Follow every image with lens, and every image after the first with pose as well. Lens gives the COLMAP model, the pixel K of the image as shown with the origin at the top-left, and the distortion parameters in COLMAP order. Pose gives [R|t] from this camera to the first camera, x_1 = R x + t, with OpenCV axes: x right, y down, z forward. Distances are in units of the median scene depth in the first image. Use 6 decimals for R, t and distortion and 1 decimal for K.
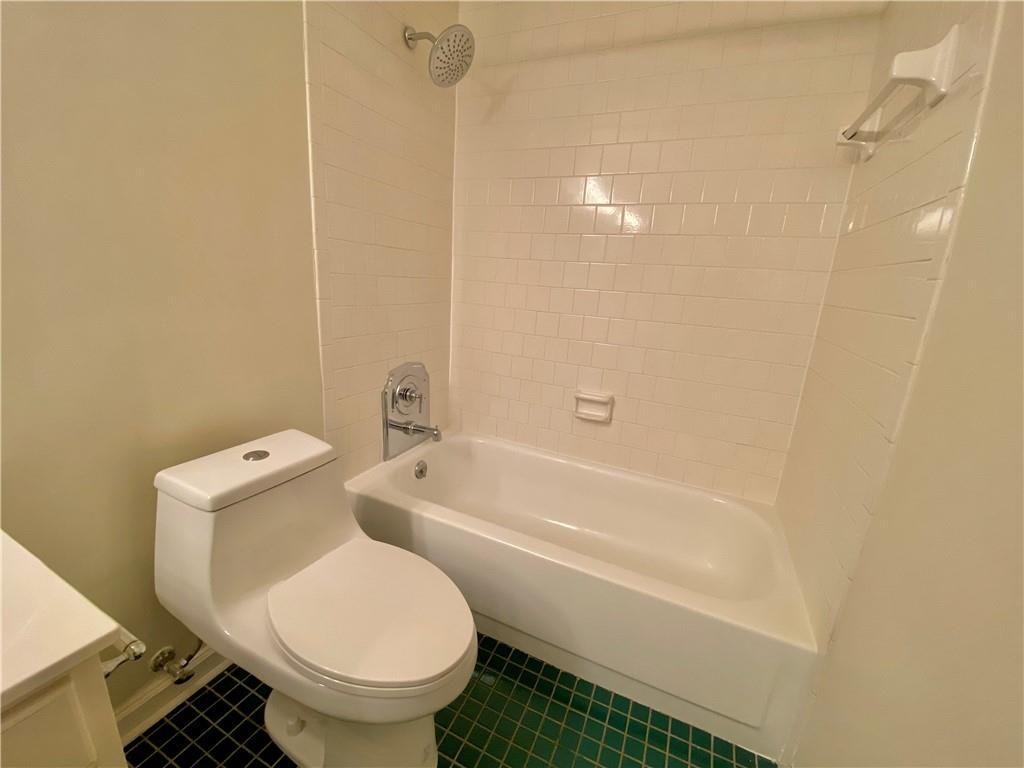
lens RADIAL K [[409.5, 0, 512.0], [0, 409.5, 384.0], [0, 0, 1]] dist [0.022032, -0.017465]
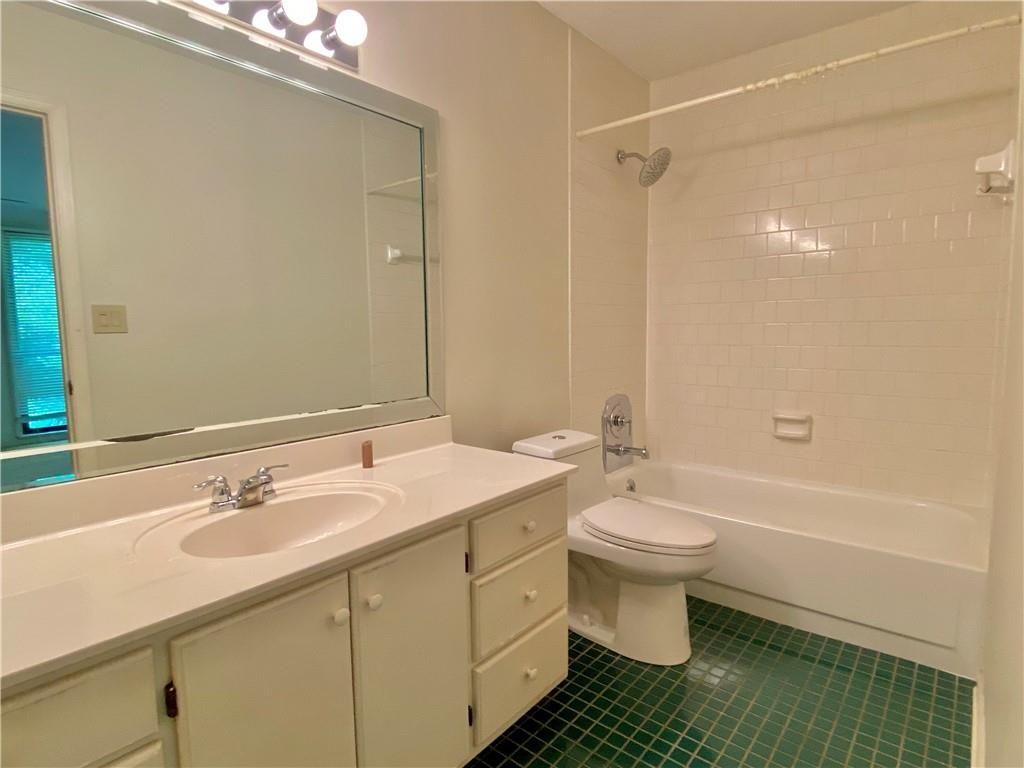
lens RADIAL K [[564.0, 0, 508.8], [0, 564.0, 380.3], [0, 0, 1]] dist [0.031088, -0.028393]
pose [[0.962872, -0.051450, -0.265012, -0.123449], [0.007309, 0.986279, -0.164924, 0.182780], [0.269861, 0.156864, 0.950036, -0.679560]]
